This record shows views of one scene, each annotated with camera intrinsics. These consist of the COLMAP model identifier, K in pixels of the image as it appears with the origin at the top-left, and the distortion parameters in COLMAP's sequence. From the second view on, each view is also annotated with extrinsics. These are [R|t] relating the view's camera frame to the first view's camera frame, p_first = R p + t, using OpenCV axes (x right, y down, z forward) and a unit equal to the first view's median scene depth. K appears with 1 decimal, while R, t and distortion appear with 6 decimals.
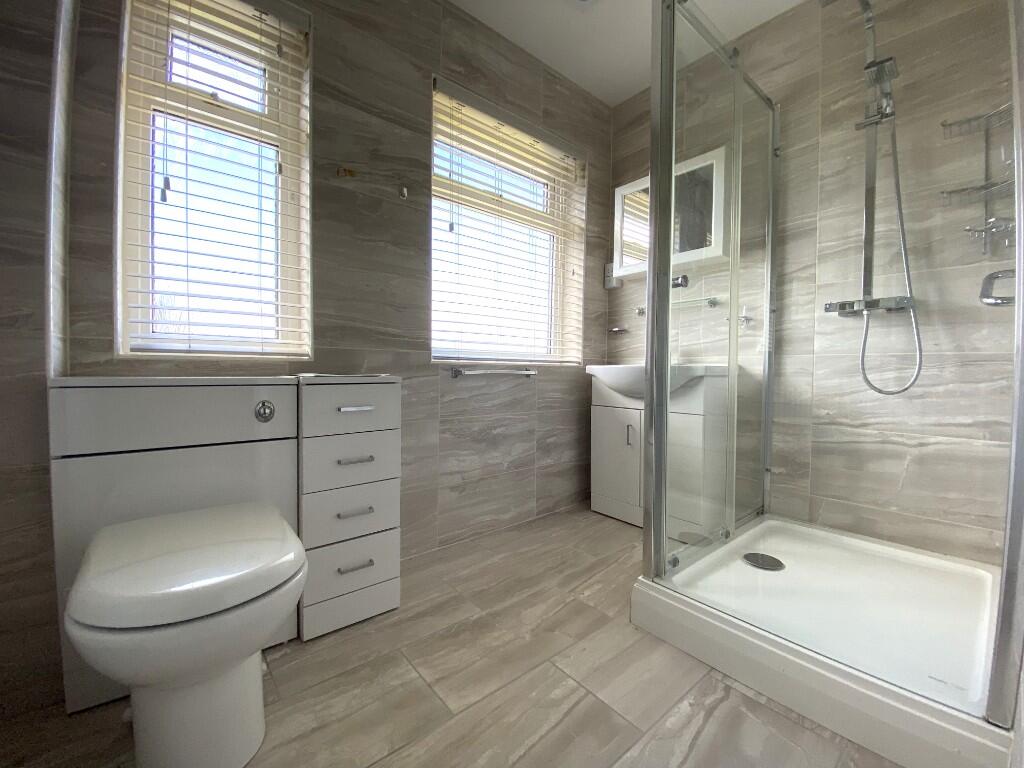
lens RADIAL K [[416.1, 0, 509.2], [0, 416.1, 384.2], [0, 0, 1]] dist [0.037831, -0.028338]
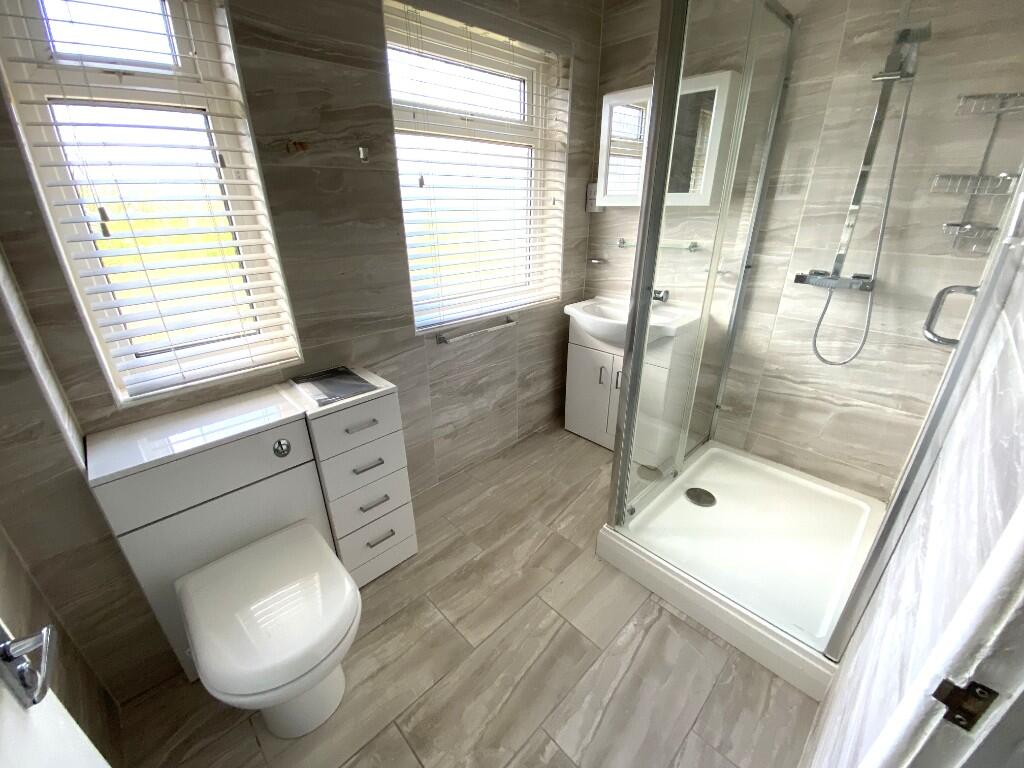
lens RADIAL K [[416.1, 0, 509.2], [0, 416.1, 384.2], [0, 0, 1]] dist [0.037831, -0.028338]
pose [[0.996830, -0.049036, 0.062650, -0.032643], [0.021918, 0.926264, 0.376238, -0.345519], [-0.076480, -0.373672, 0.924403, -0.003441]]
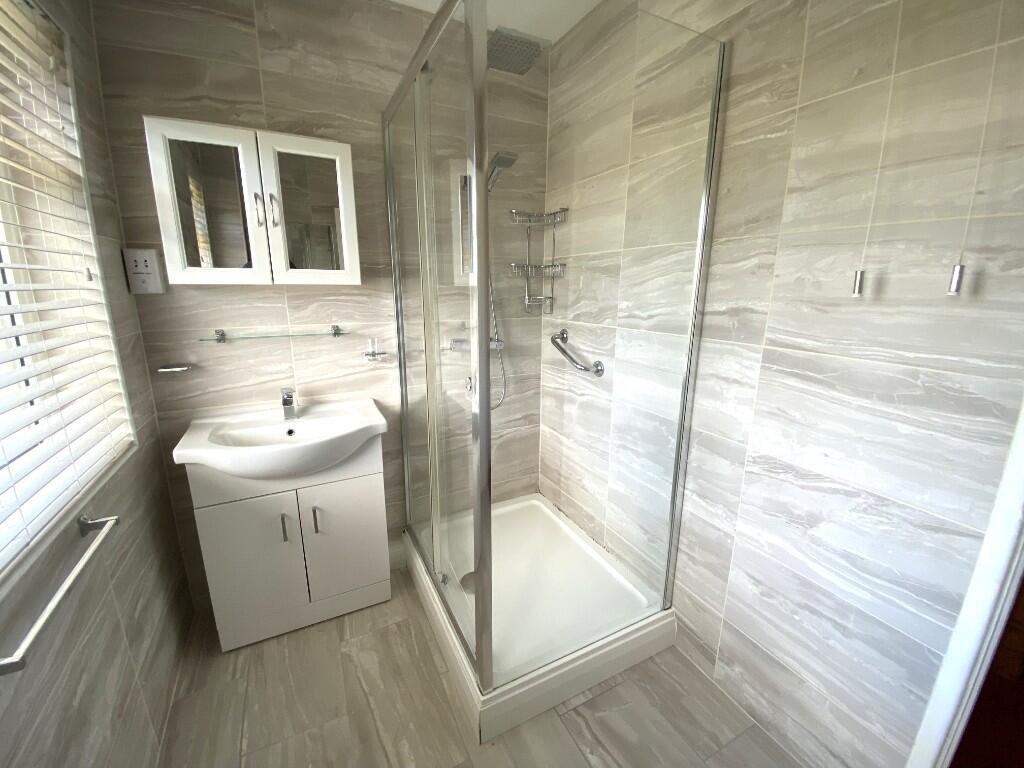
lens RADIAL K [[416.1, 0, 509.2], [0, 416.1, 384.2], [0, 0, 1]] dist [0.037831, -0.028338]
pose [[0.224130, -0.236697, 0.945378, -0.317093], [0.027475, 0.971206, 0.236650, -0.348943], [-0.974172, -0.027067, 0.224180, 0.590931]]
